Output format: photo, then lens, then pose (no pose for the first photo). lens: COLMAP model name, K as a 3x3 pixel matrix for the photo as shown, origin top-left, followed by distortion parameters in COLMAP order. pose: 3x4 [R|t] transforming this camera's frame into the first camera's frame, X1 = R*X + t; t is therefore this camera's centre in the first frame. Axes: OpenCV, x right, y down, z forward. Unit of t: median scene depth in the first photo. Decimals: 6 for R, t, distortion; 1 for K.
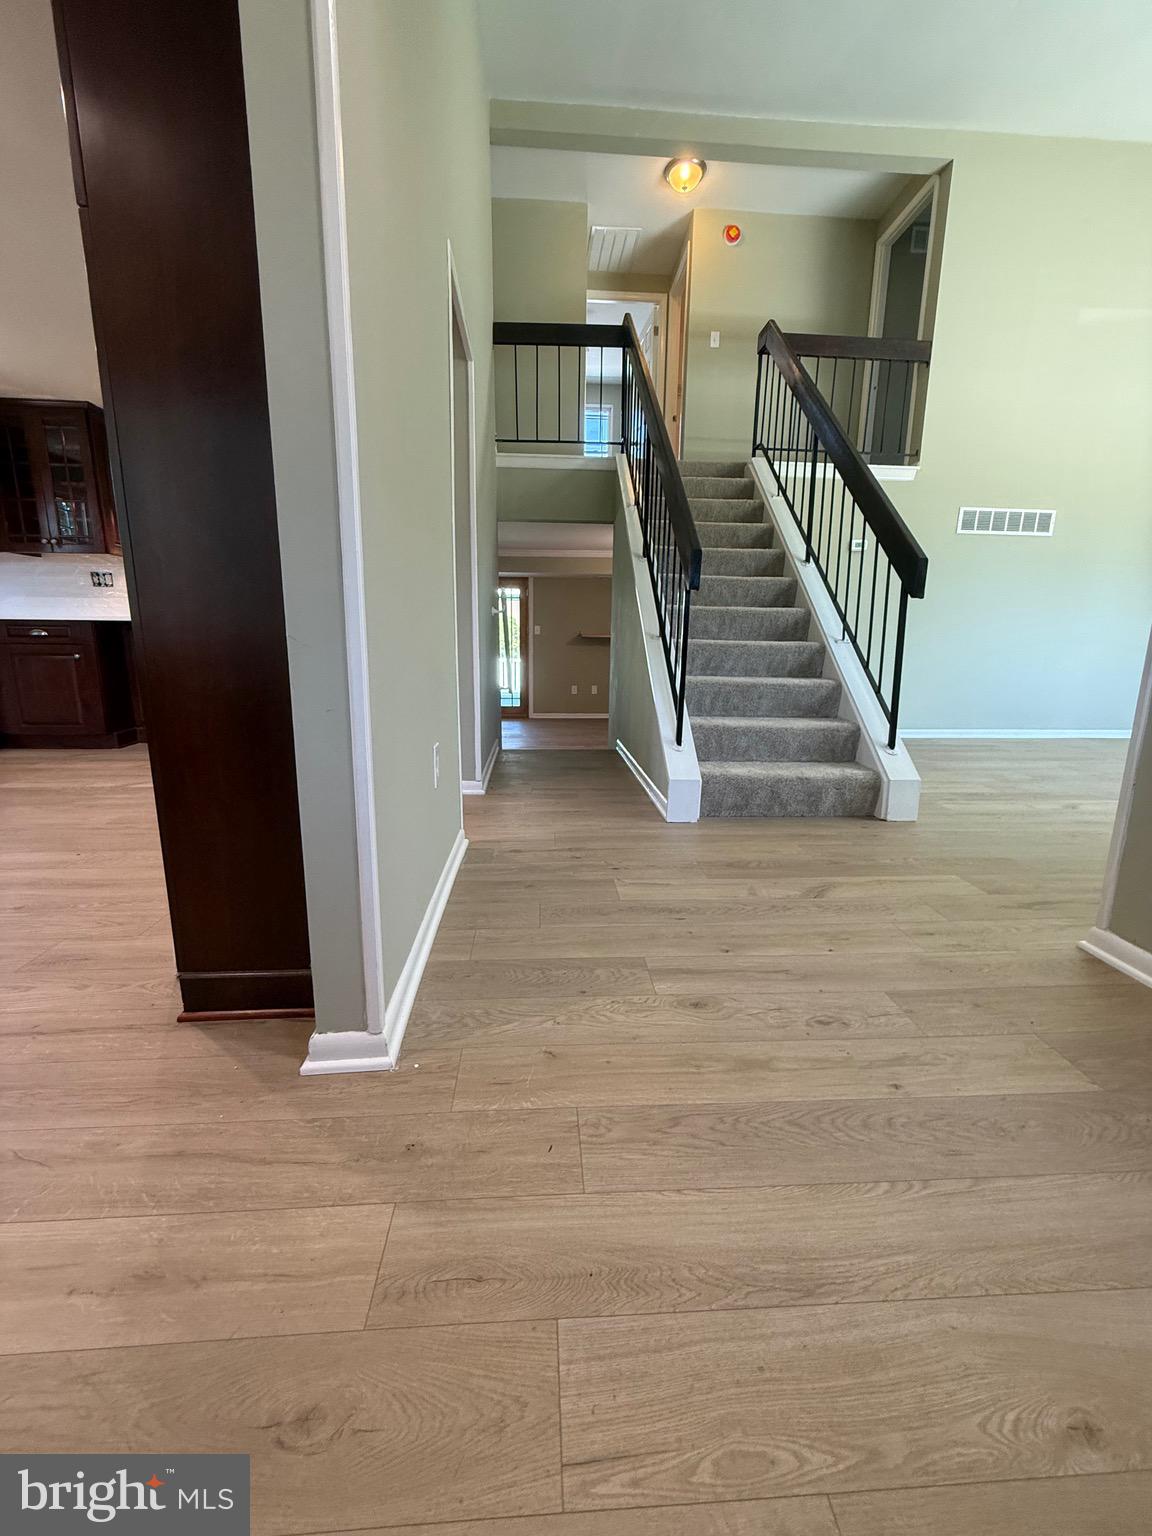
lens RADIAL K [[612.7, 0, 576.4], [0, 612.7, 764.4], [0, 0, 1]] dist [0.000600, 0.000416]
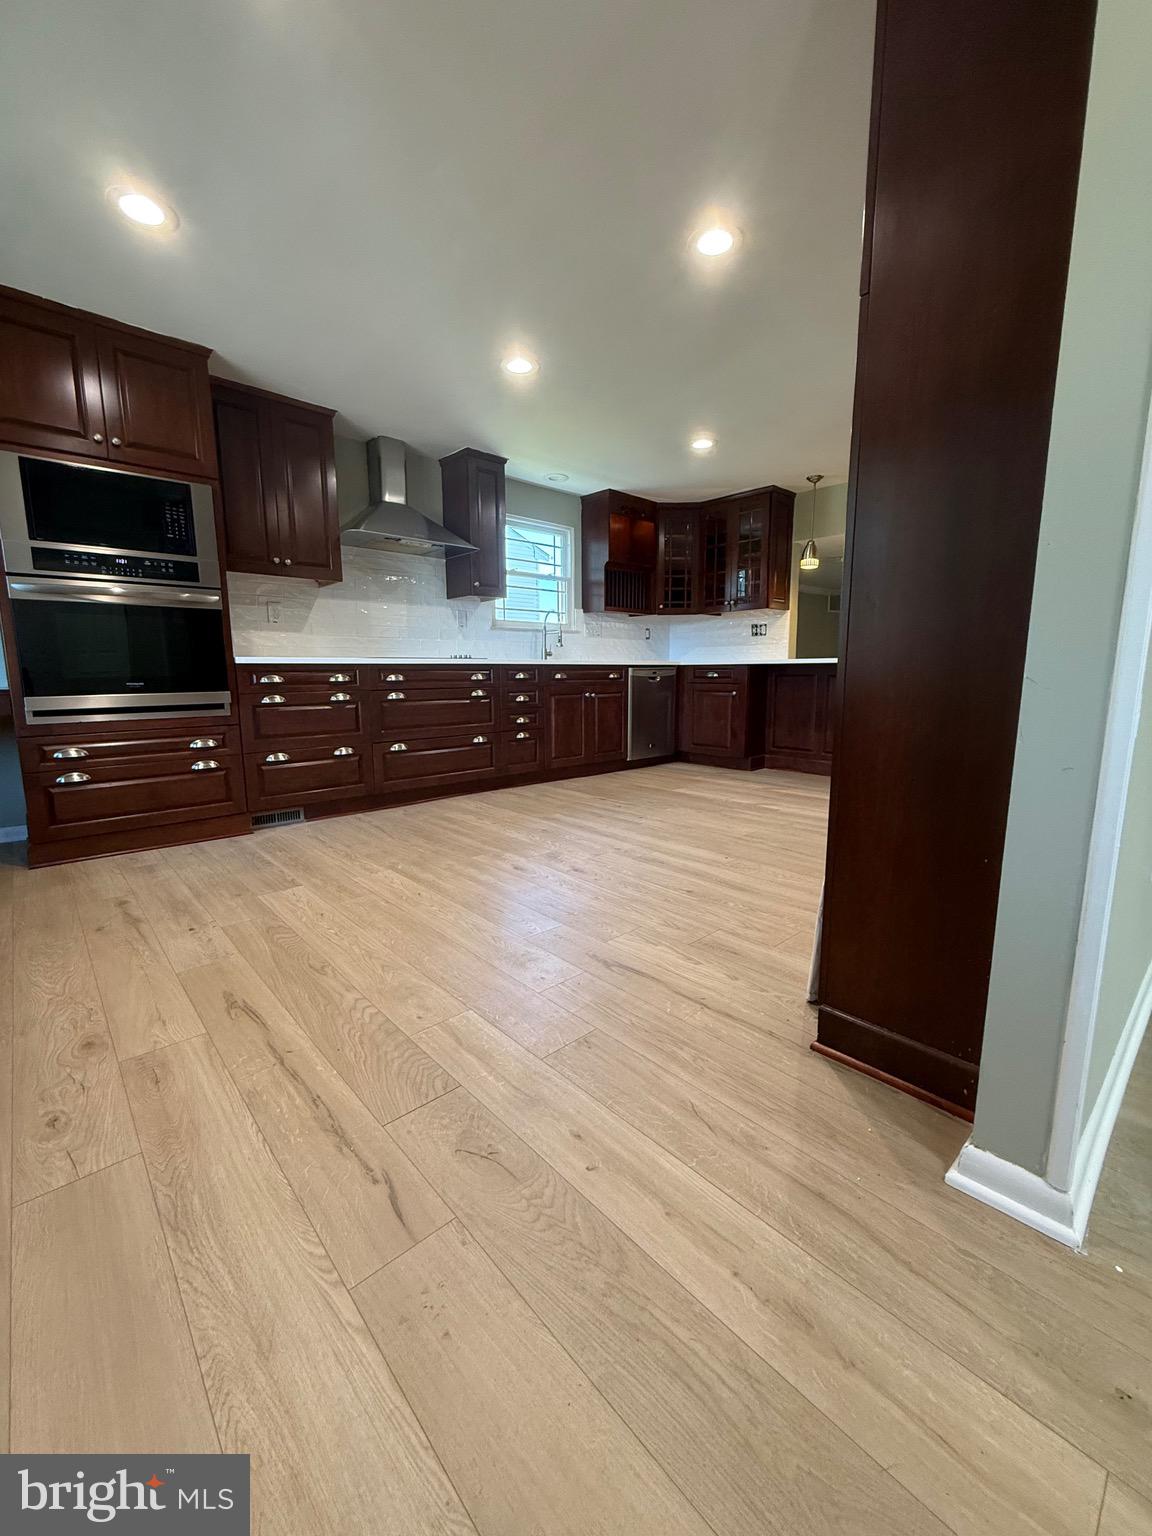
lens RADIAL K [[614.0, 0, 577.2], [0, 614.0, 762.6], [0, 0, 1]] dist [-0.000202, 0.000108]
pose [[0.623643, 0.099954, -0.775292, -0.160221], [-0.149873, 0.988681, 0.006908, -0.002756], [0.767207, 0.111888, 0.631565, -0.004437]]
